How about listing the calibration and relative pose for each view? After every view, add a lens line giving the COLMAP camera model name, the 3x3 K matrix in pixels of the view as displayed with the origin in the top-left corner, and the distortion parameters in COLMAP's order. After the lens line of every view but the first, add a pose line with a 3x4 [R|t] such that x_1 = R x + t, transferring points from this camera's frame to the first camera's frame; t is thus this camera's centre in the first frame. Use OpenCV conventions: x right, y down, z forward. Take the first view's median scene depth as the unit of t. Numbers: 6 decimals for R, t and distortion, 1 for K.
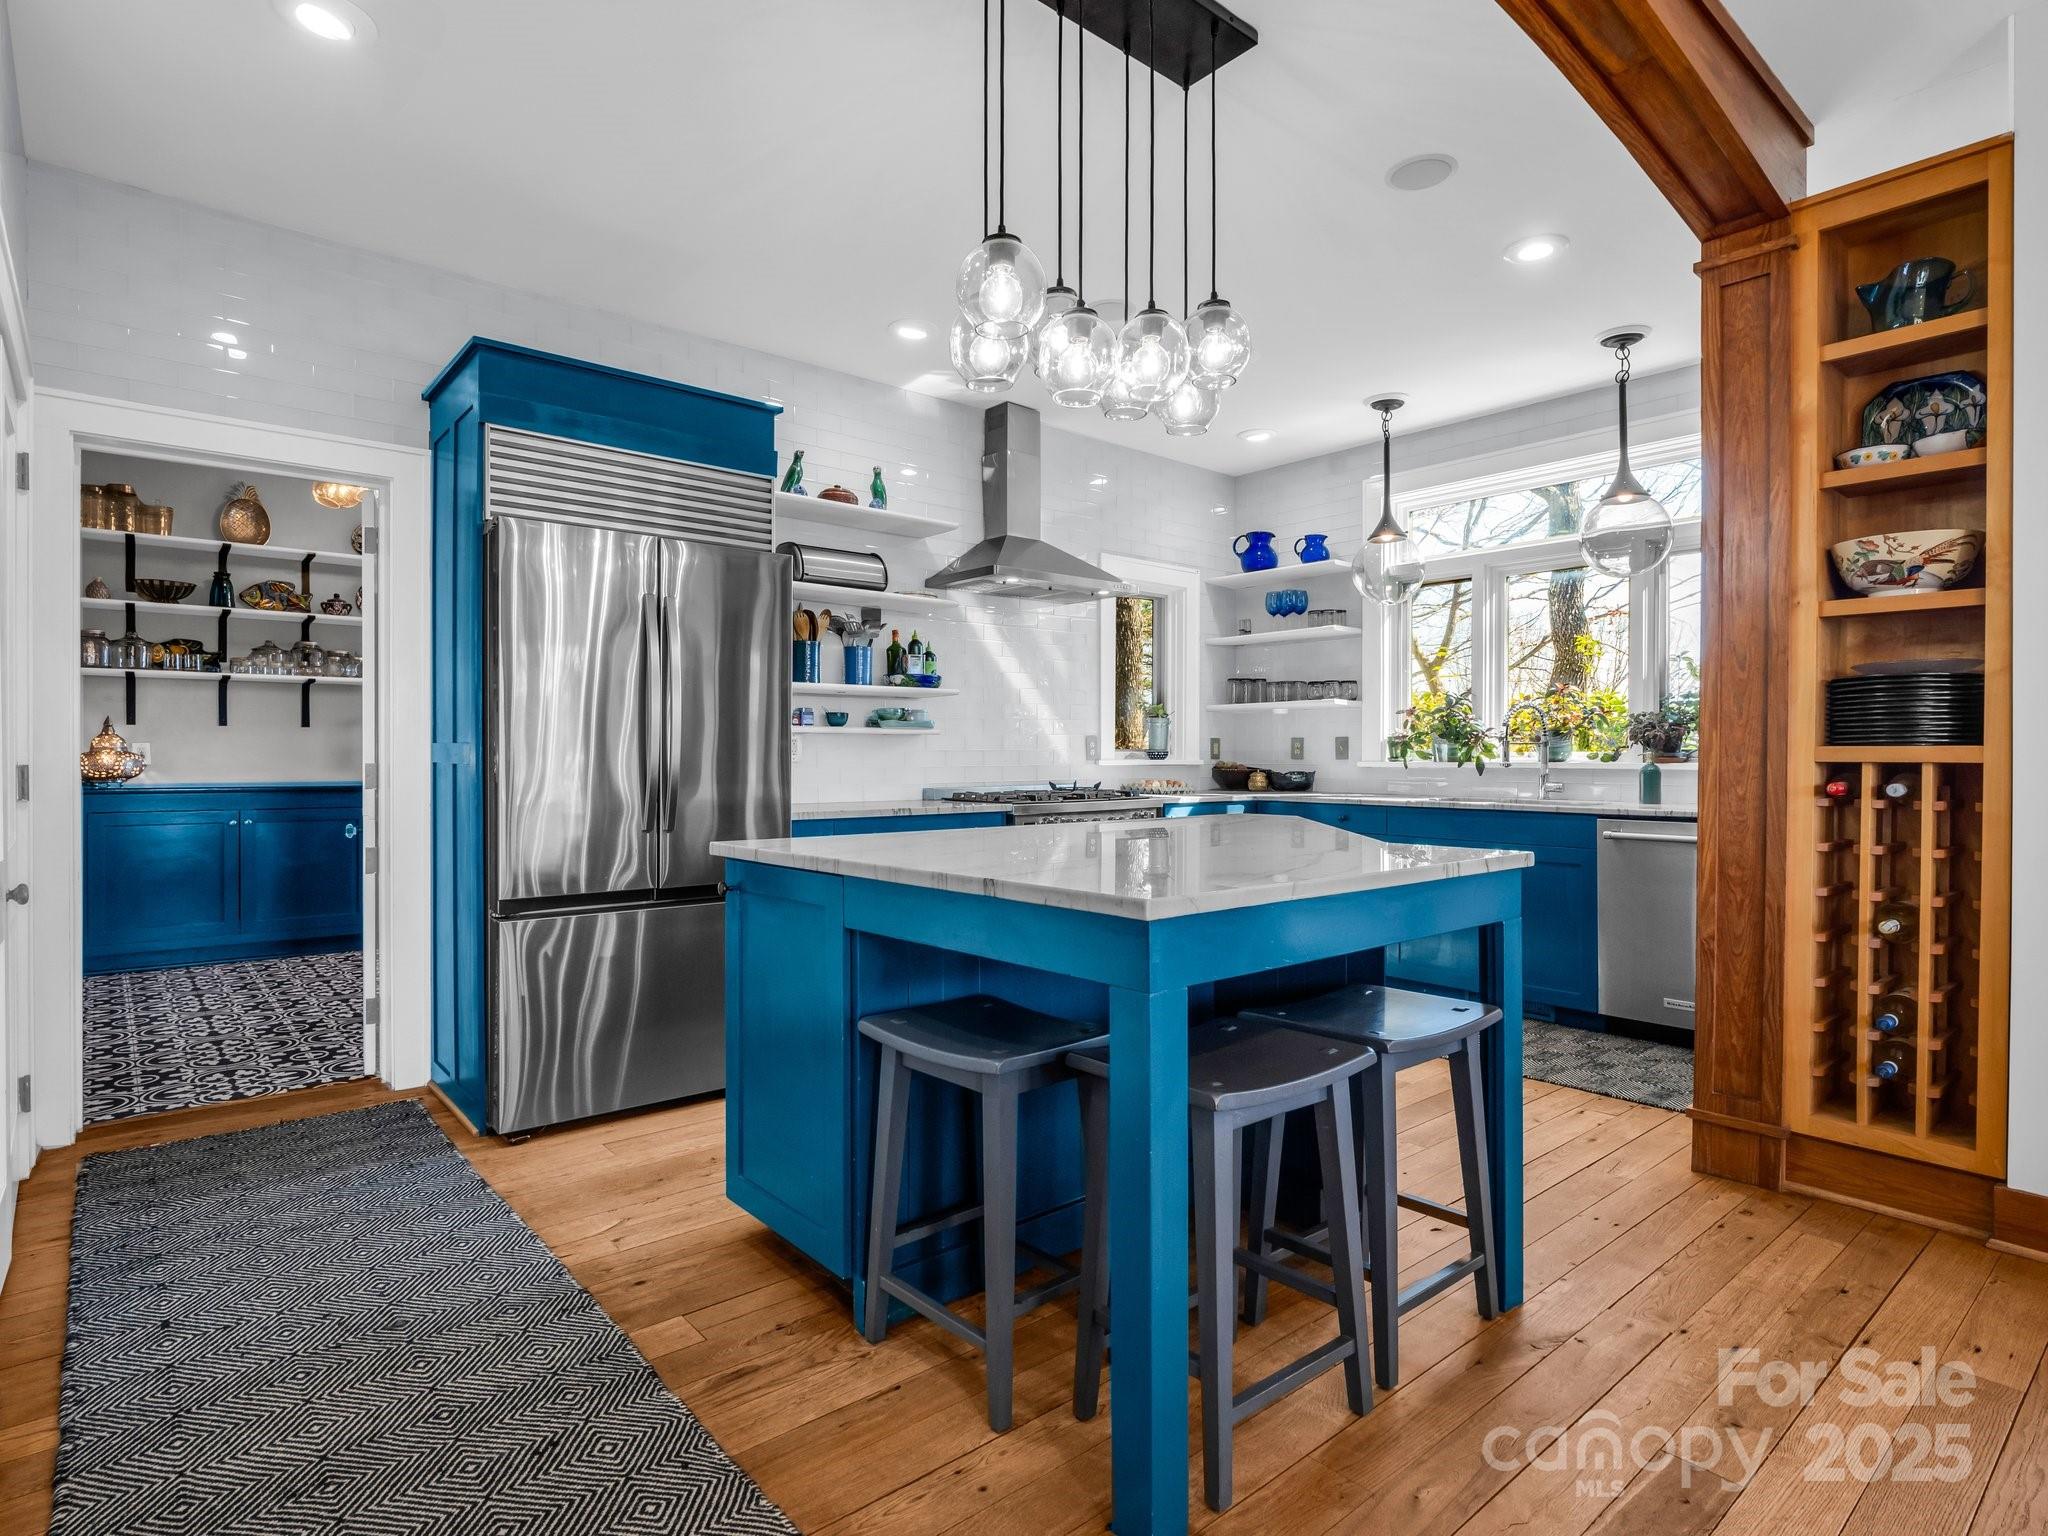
lens RADIAL K [[1013.4, 0, 1023.1], [0, 1013.4, 773.5], [0, 0, 1]] dist [-0.008634, -0.001657]
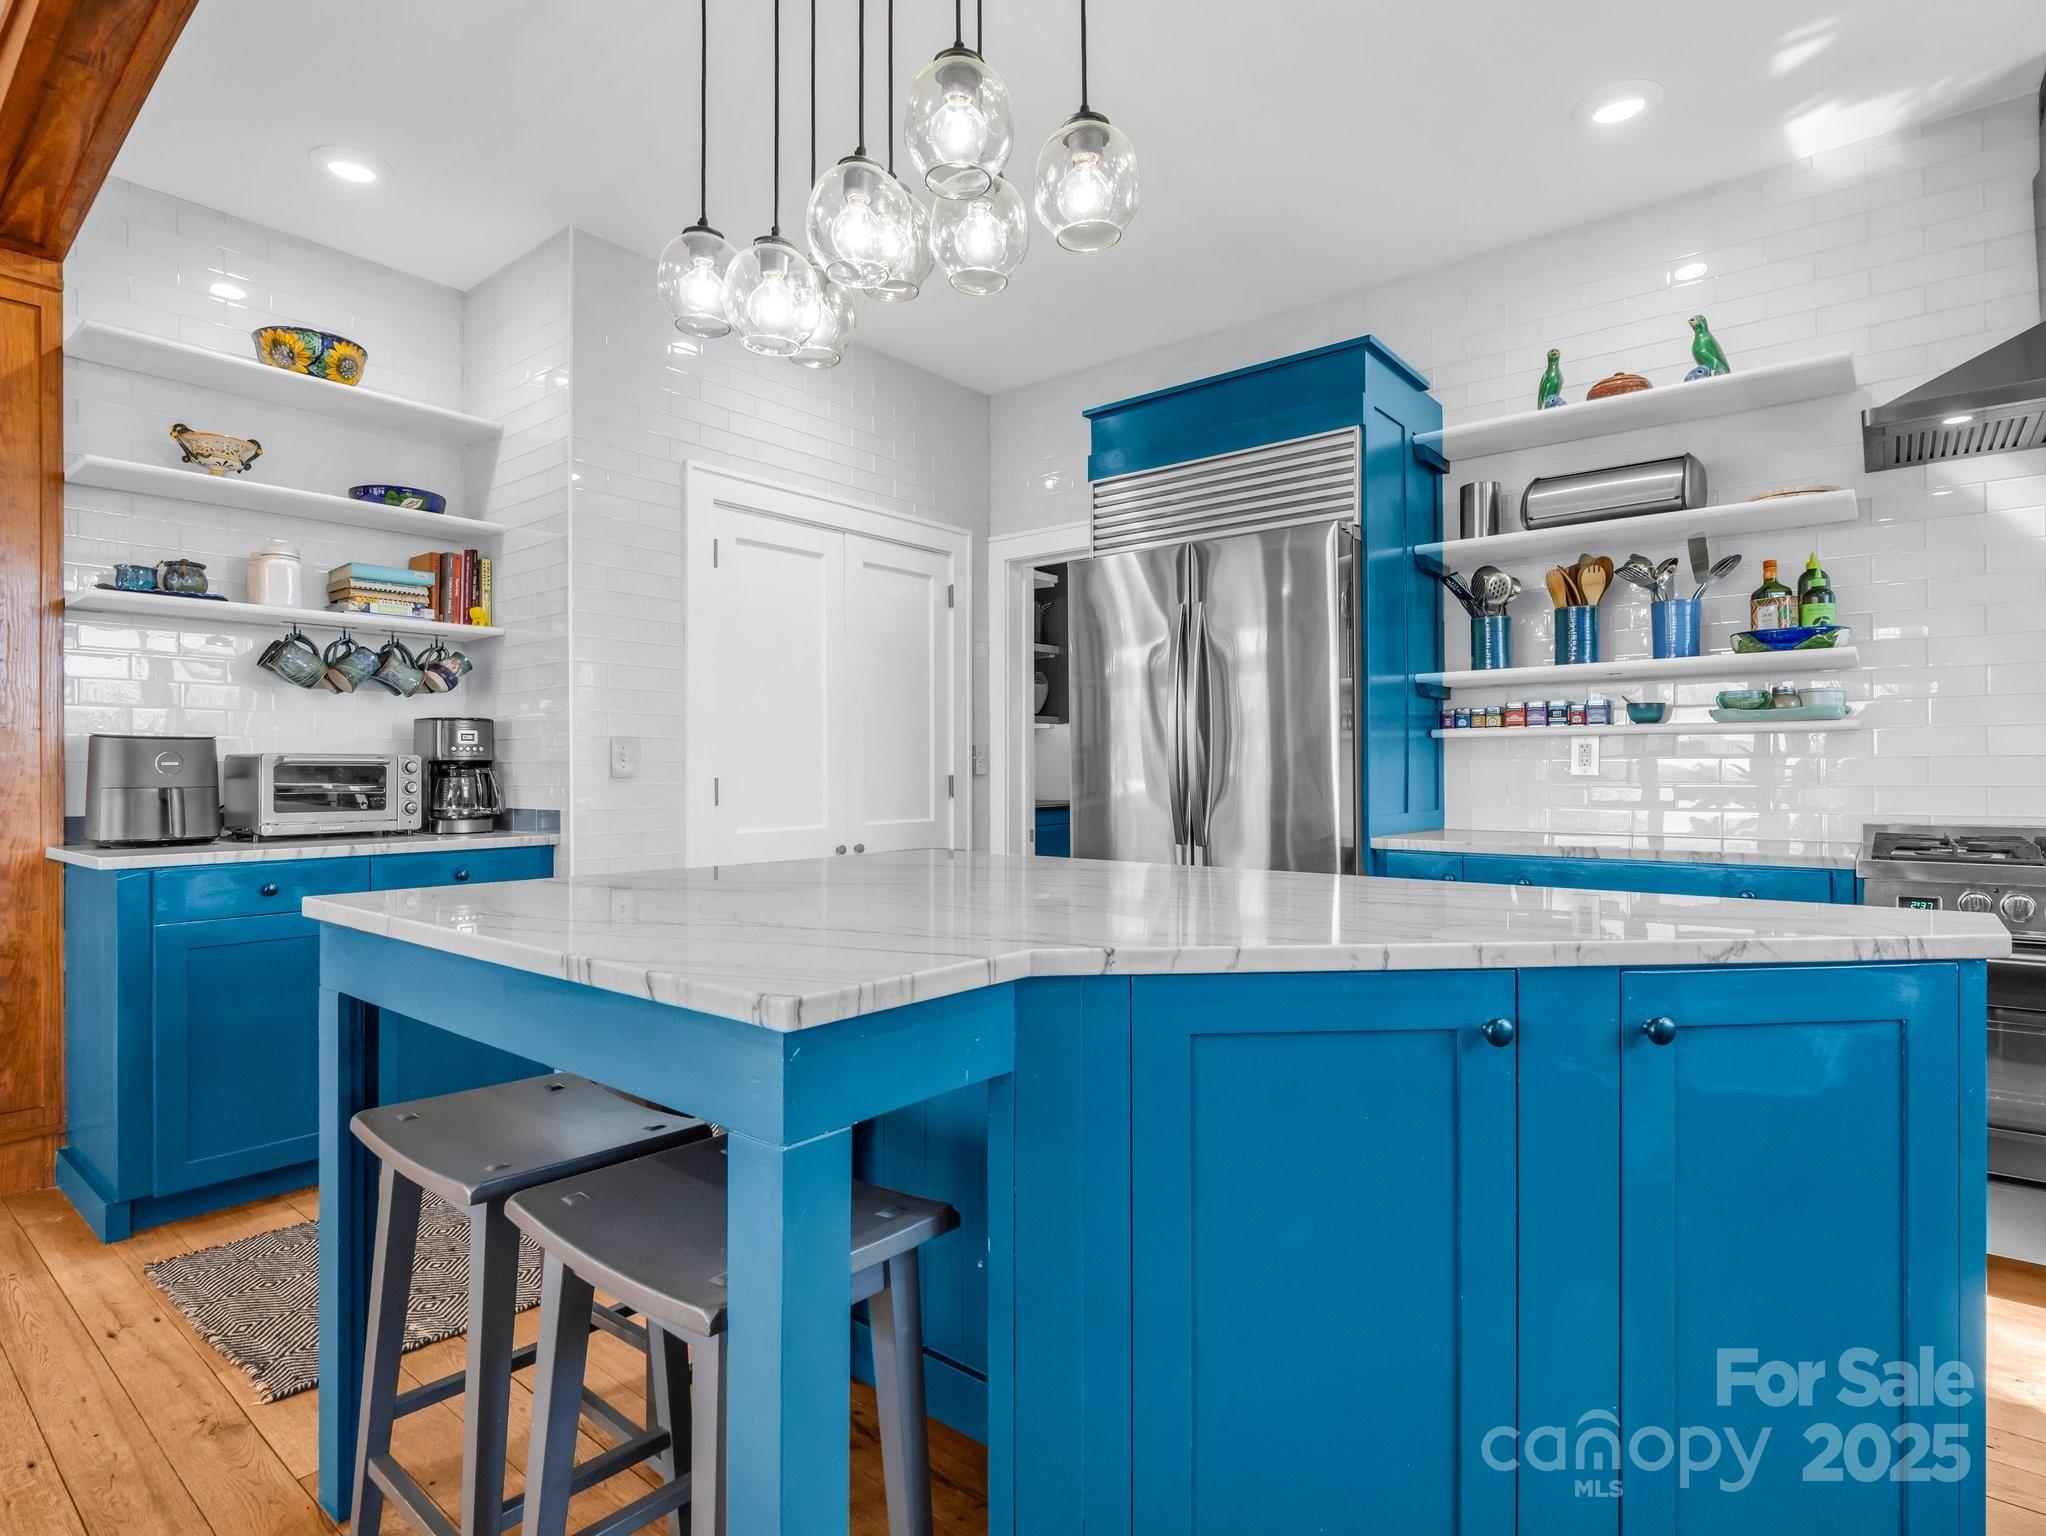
lens RADIAL K [[1028.0, 0, 1025.4], [0, 1028.0, 763.3], [0, 0, 1]] dist [-0.001018, -0.000133]
pose [[0.228348, -0.006918, -0.973555, 0.388340], [-0.012407, 0.999873, -0.010015, -0.007966], [0.973500, 0.014366, 0.228234, 0.442703]]
